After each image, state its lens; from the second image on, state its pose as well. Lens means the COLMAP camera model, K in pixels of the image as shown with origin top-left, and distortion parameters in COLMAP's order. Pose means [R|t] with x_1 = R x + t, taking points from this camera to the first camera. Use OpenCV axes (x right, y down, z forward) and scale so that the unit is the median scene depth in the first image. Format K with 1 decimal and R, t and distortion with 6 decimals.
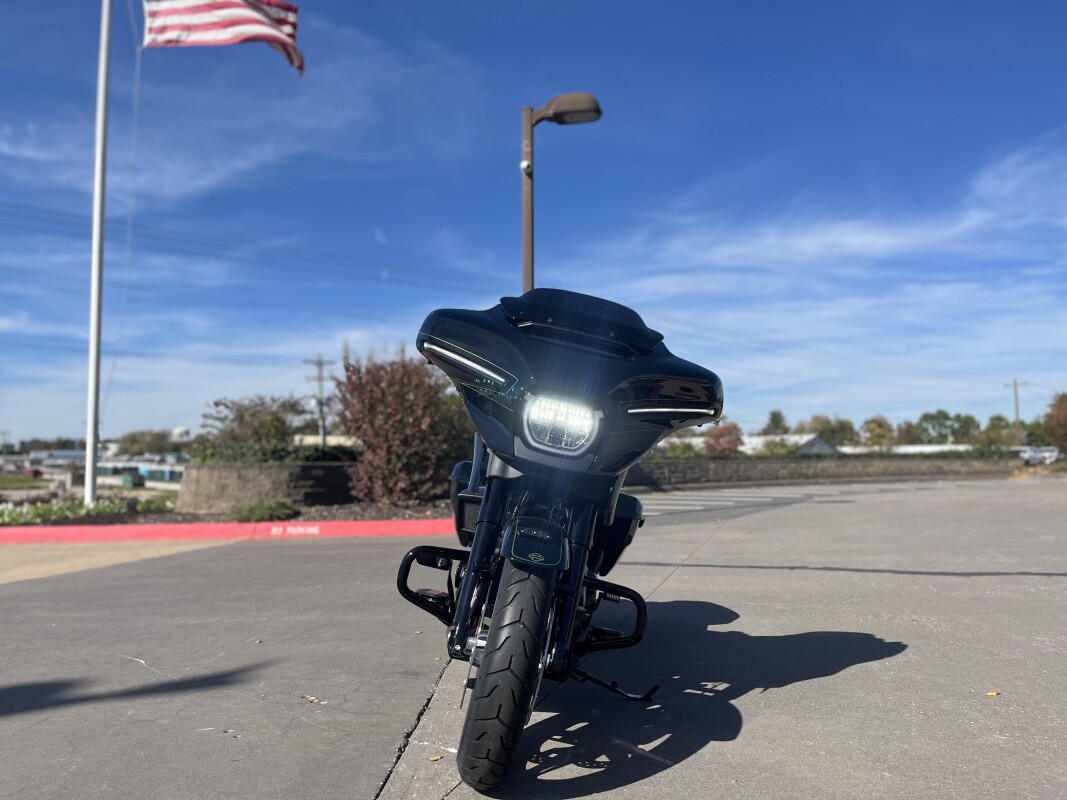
lens RADIAL K [[814.6, 0, 533.5], [0, 814.6, 400.0], [0, 0, 1]] dist [0.089011, -0.004186]
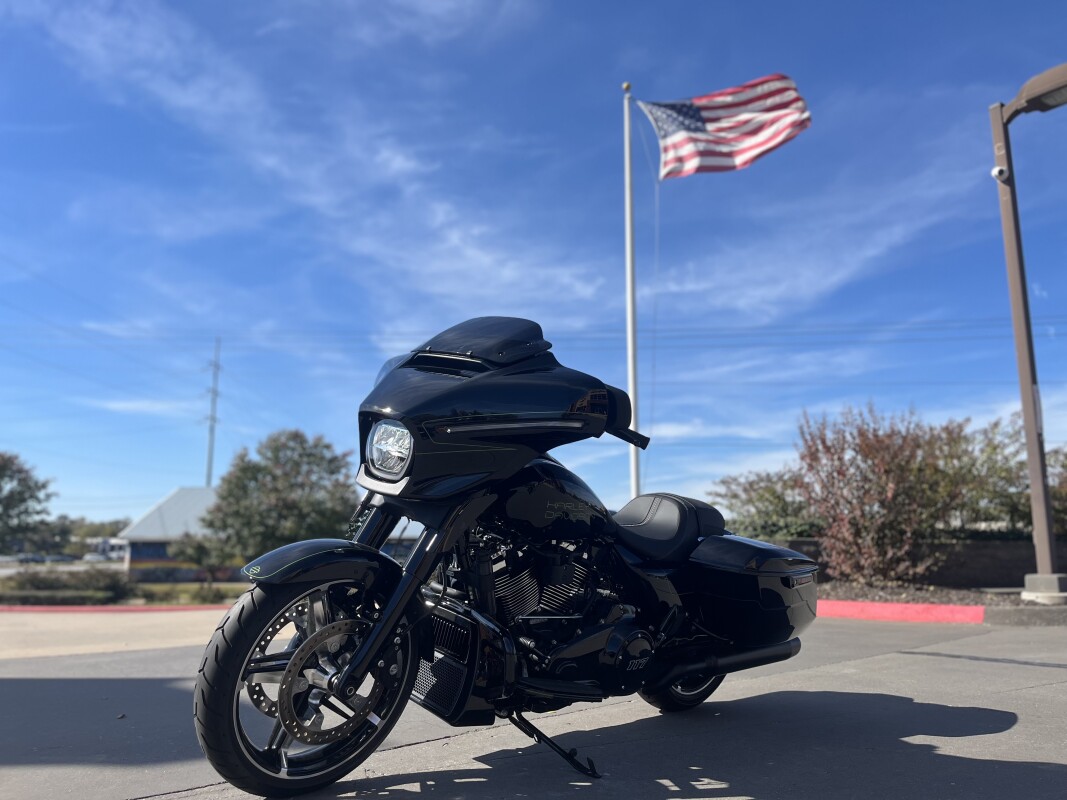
lens RADIAL K [[821.1, 0, 533.5], [0, 821.1, 400.0], [0, 0, 1]] dist [0.005266, -0.010263]
pose [[0.715783, -0.114855, -0.688812, 0.194930], [0.039852, 0.991493, -0.123913, 0.024501], [0.697184, 0.061244, 0.714271, 0.096481]]
